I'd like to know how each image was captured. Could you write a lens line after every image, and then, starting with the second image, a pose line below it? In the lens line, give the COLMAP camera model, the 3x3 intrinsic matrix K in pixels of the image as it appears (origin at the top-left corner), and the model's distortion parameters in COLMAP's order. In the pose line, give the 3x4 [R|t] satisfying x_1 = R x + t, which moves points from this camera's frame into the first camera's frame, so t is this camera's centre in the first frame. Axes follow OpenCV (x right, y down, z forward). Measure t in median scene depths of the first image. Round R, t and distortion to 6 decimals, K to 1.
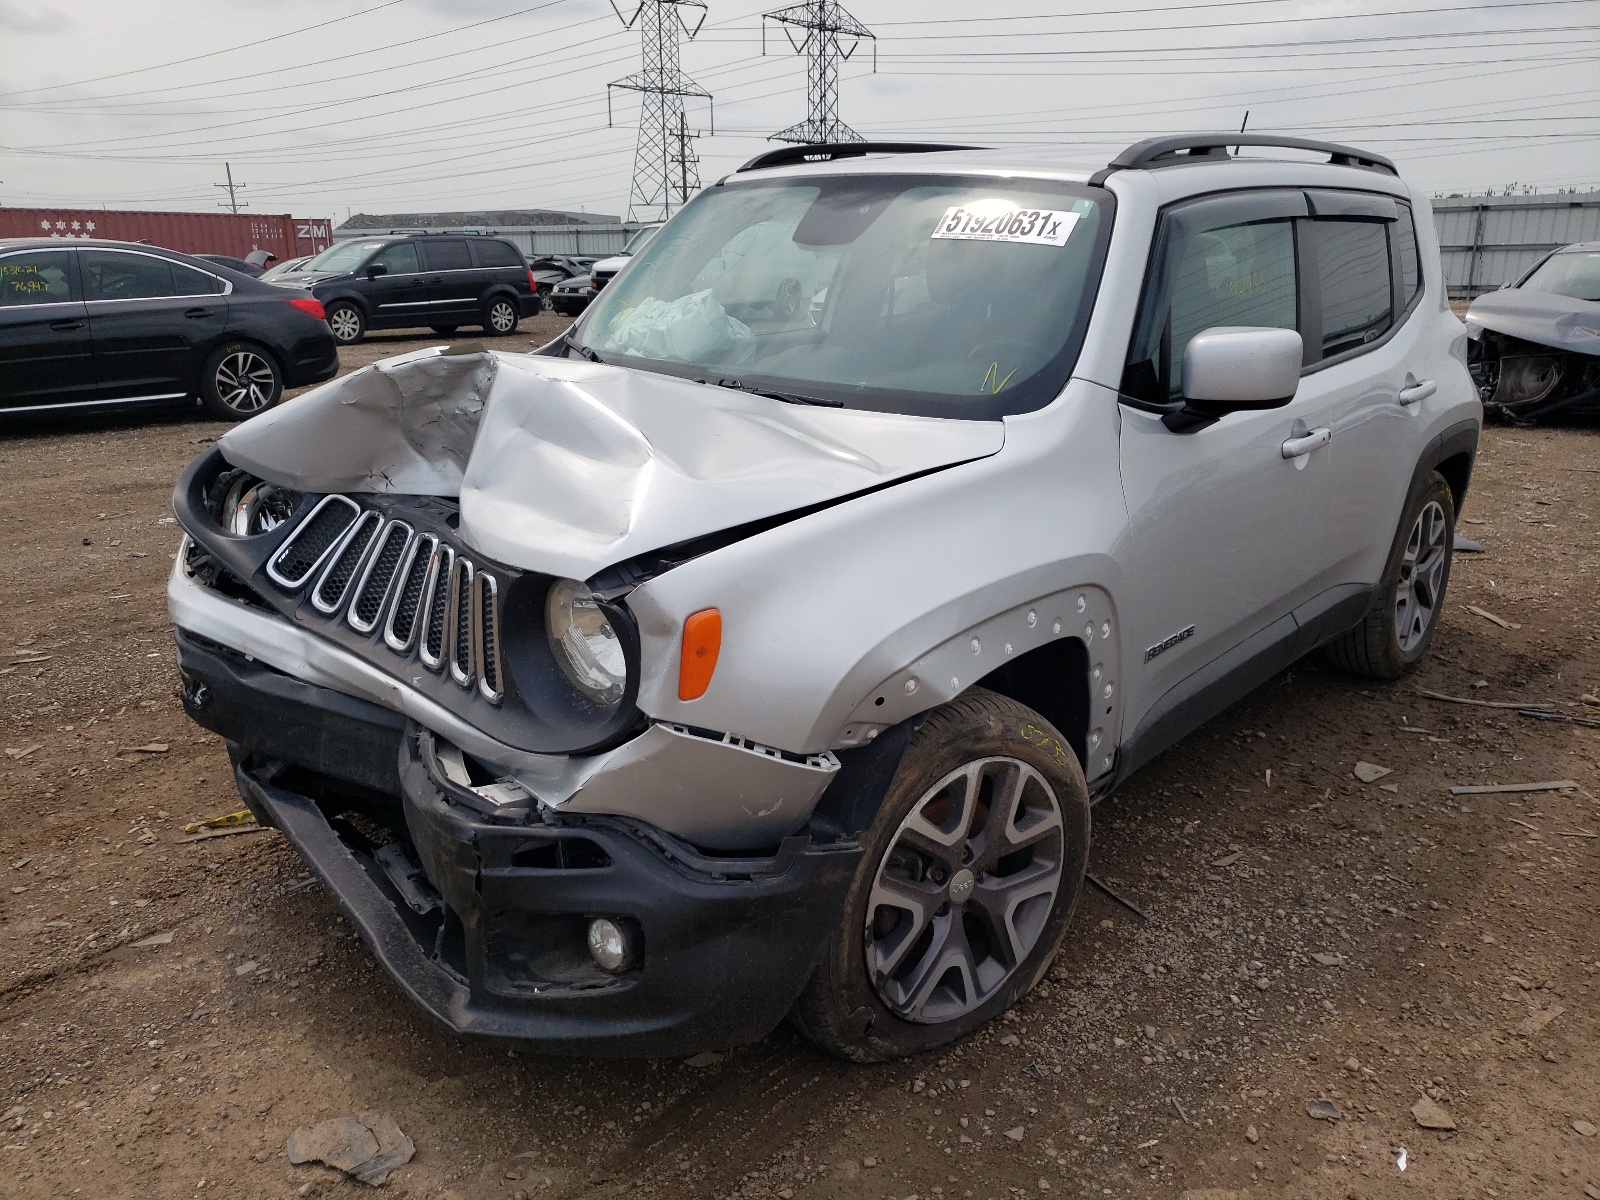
lens RADIAL K [[1228.1, 0, 800.0], [0, 1228.1, 600.0], [0, 0, 1]] dist [0.003243, 0.014260]
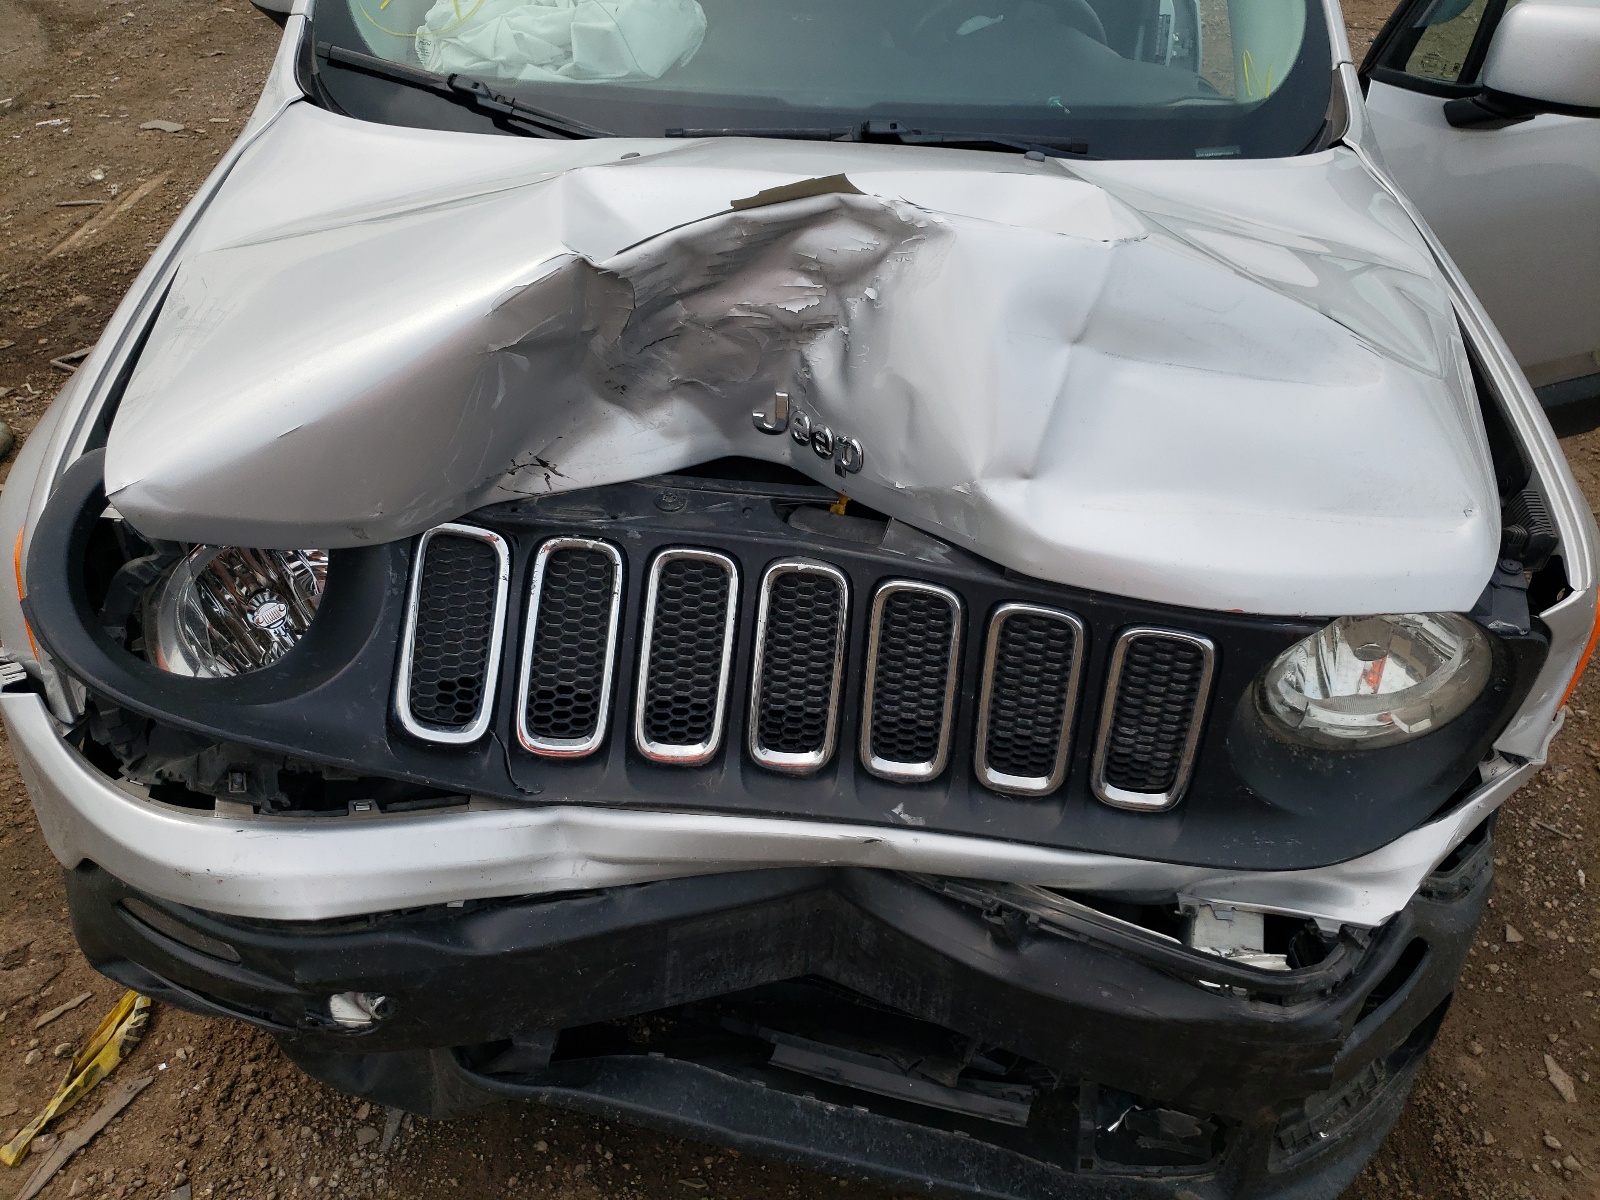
lens RADIAL K [[1220.8, 0, 796.4], [0, 1220.8, 602.1], [0, 0, 1]] dist [0.023658, -0.014561]
pose [[0.759249, -0.370112, 0.535311, -0.553530], [0.169568, 0.906635, 0.386341, -0.227070], [-0.628321, -0.202558, 0.751121, 0.556177]]
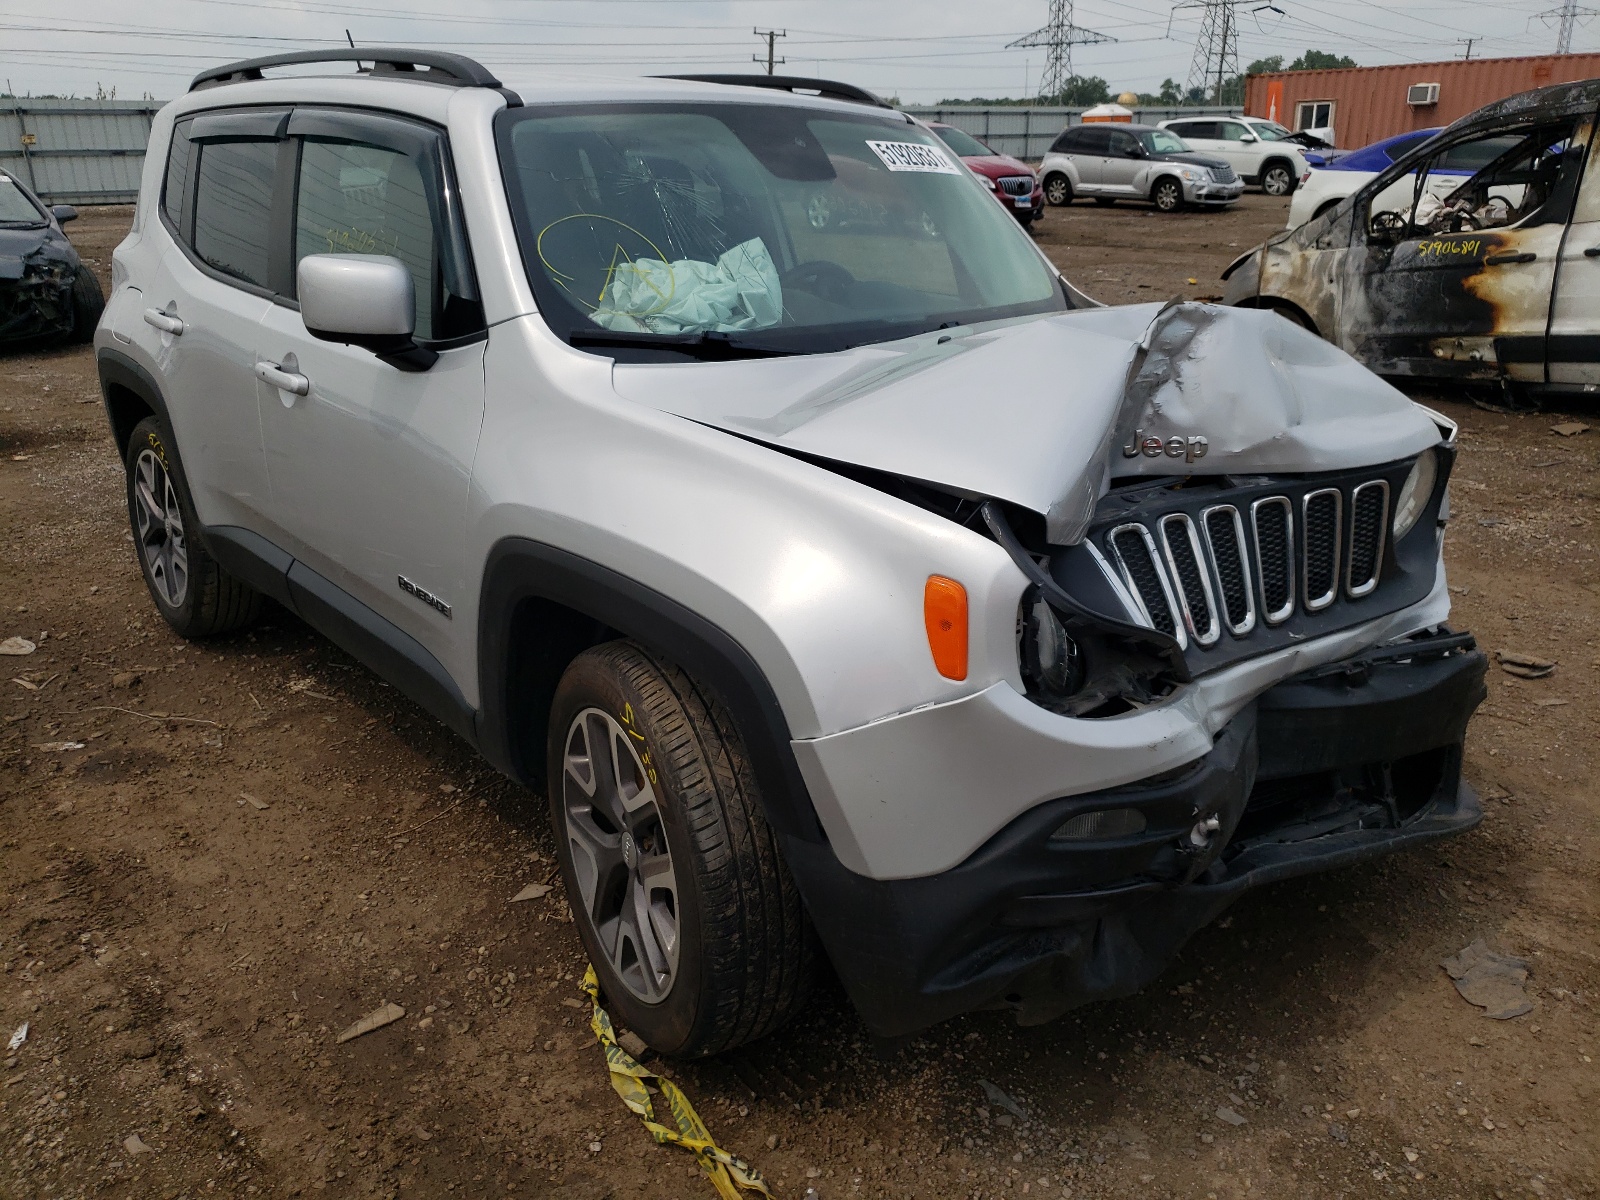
lens RADIAL K [[1228.1, 0, 800.0], [0, 1228.1, 600.0], [0, 0, 1]] dist [0.003243, 0.014260]
pose [[0.138775, -0.330956, 0.933386, -1.139482], [0.295213, 0.913480, 0.280006, -0.314152], [-0.945299, 0.236690, 0.224471, 1.025304]]
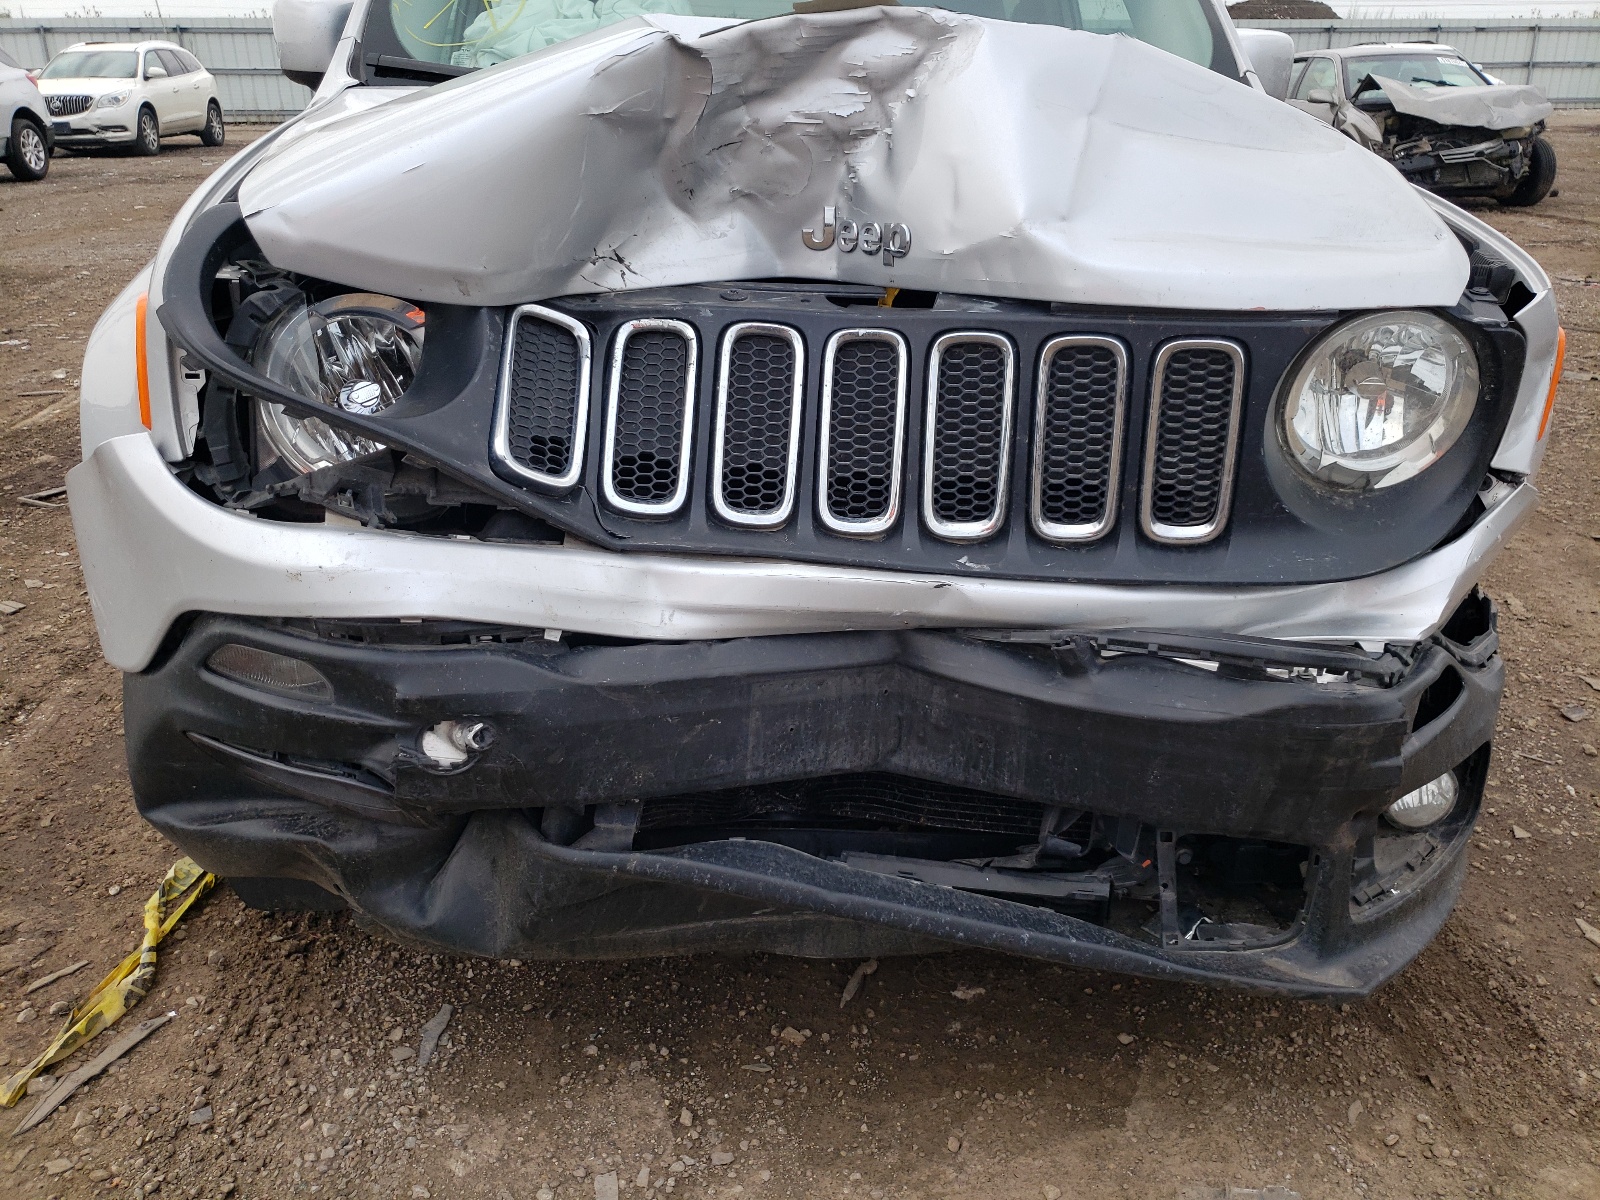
lens RADIAL K [[1228.1, 0, 800.0], [0, 1228.1, 600.0], [0, 0, 1]] dist [0.003243, 0.014260]
pose [[0.700257, -0.267304, 0.661958, -0.695254], [0.195248, 0.963611, 0.182569, -0.038207], [-0.686672, 0.001401, 0.726966, 0.551222]]
